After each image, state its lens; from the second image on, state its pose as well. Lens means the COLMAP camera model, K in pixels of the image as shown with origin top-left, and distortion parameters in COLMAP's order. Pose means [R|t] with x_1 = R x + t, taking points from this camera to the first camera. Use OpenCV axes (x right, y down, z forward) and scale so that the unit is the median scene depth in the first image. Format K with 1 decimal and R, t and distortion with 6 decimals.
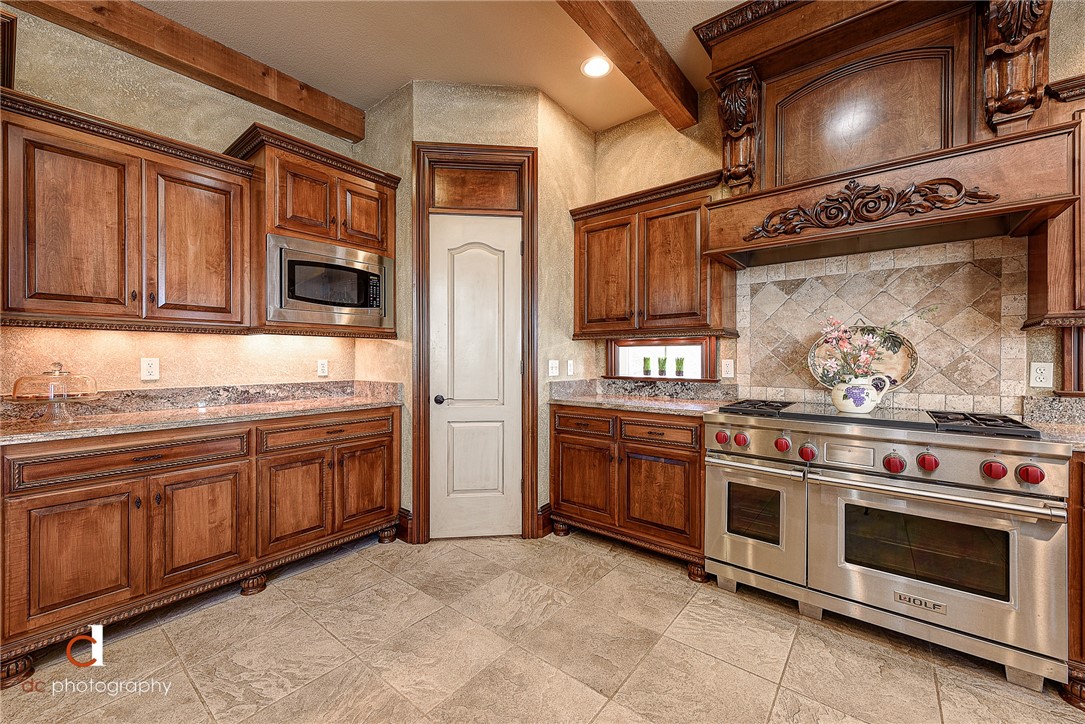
lens RADIAL K [[423.7, 0, 545.7], [0, 423.7, 357.4], [0, 0, 1]] dist [0.004377, -0.001163]
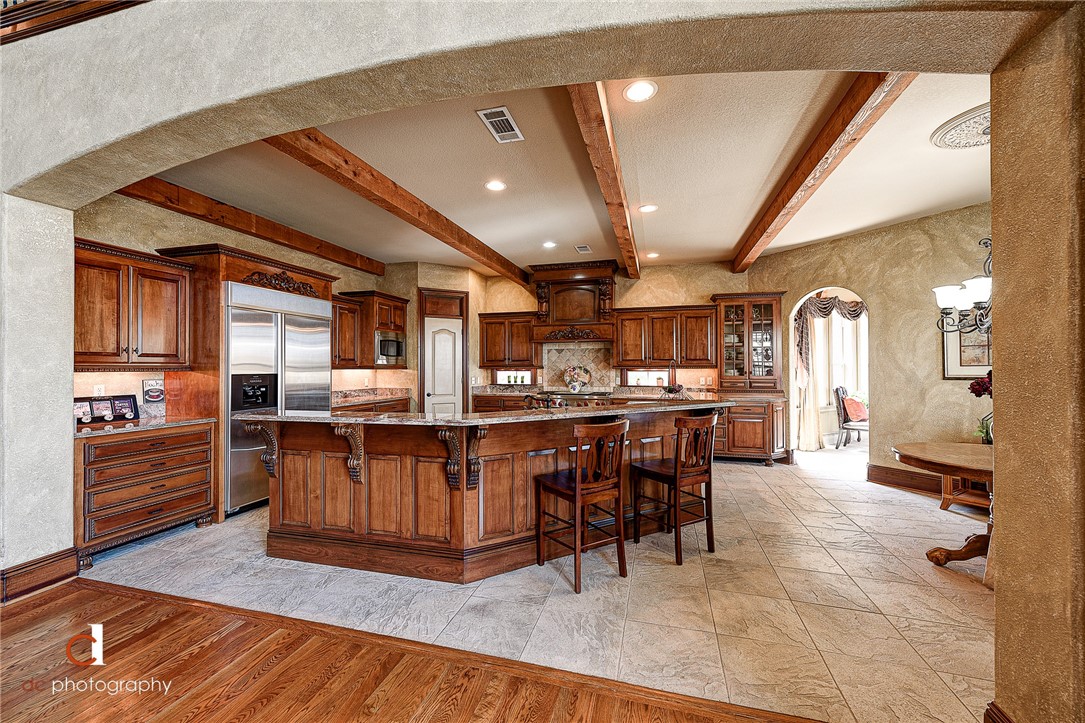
lens RADIAL K [[423.7, 0, 546.5], [0, 423.7, 364.1], [0, 0, 1]] dist [0.004377, -0.001163]
pose [[0.918370, 0.000211, 0.395722, -0.576821], [0.002991, 0.999968, -0.007475, -0.052672], [-0.395711, 0.008049, 0.918340, -1.437001]]
